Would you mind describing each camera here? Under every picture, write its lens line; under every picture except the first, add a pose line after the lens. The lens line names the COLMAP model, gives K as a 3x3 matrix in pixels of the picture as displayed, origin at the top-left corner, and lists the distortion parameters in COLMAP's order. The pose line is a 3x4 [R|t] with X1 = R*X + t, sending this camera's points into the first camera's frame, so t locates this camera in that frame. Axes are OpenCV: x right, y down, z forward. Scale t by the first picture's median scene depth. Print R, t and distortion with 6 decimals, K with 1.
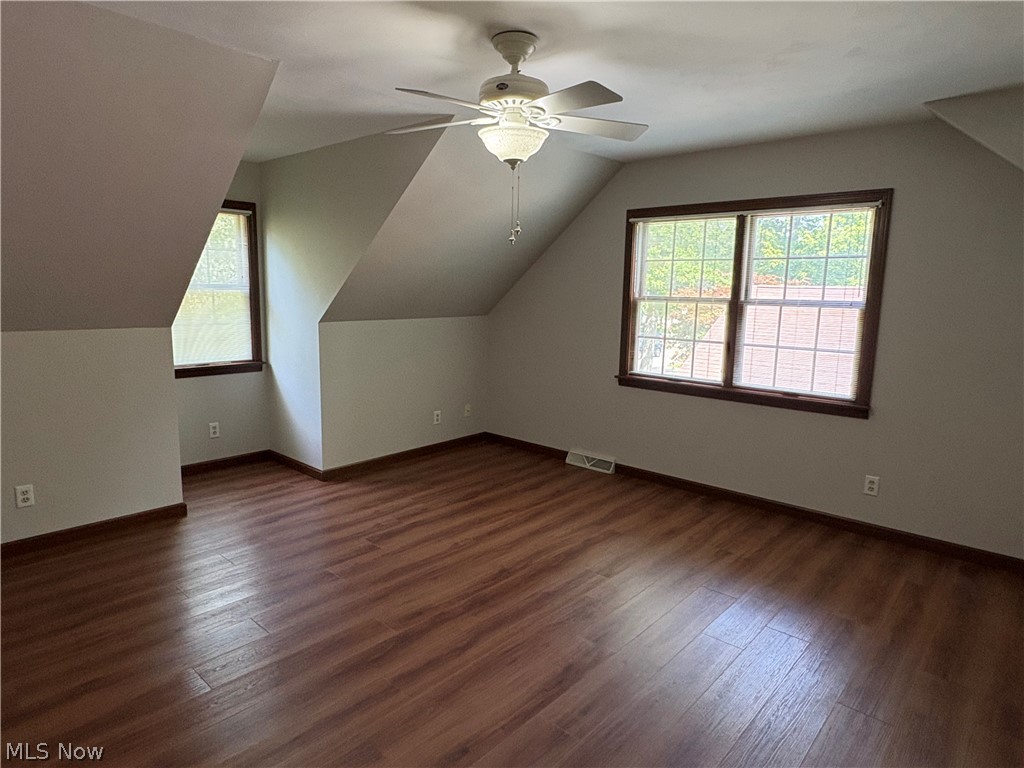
lens RADIAL K [[612.5, 0, 511.5], [0, 612.5, 383.7], [0, 0, 1]] dist [0.001028, 0.000799]
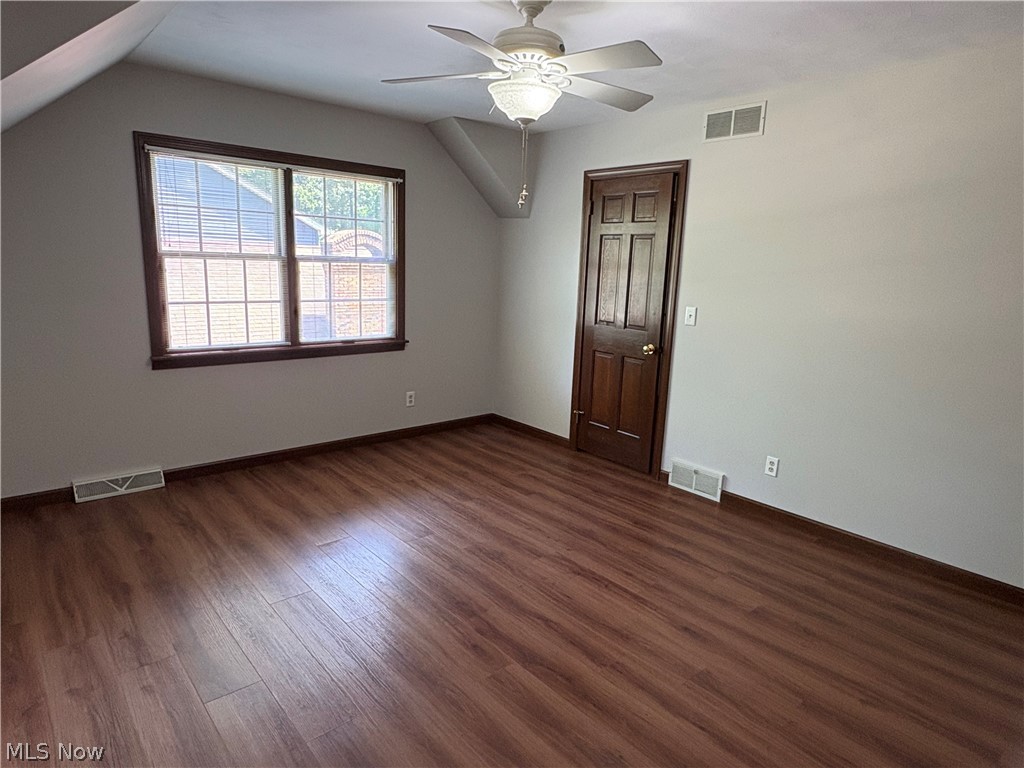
lens RADIAL K [[612.5, 0, 512.8], [0, 612.5, 382.6], [0, 0, 1]] dist [0.001028, 0.000799]
pose [[0.111808, -0.212140, 0.970822, -0.574476], [0.115178, 0.973130, 0.199379, -0.091892], [-0.987032, 0.089525, 0.133238, 0.519540]]
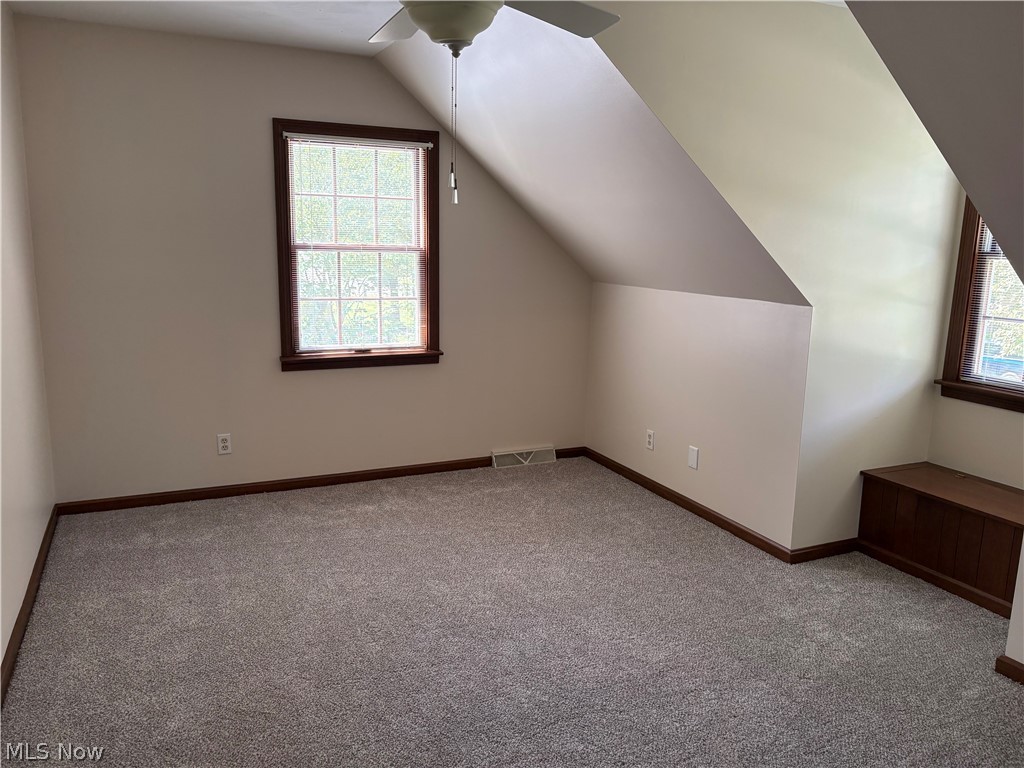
lens RADIAL K [[717.8, 0, 511.5], [0, 717.8, 378.3], [0, 0, 1]] dist [-0.007217, -0.000088]
pose [[0.423206, -0.177905, 0.888396, -0.501701], [0.122790, 0.982748, 0.138306, -0.080077], [-0.897675, 0.050554, 0.437749, 0.452733]]
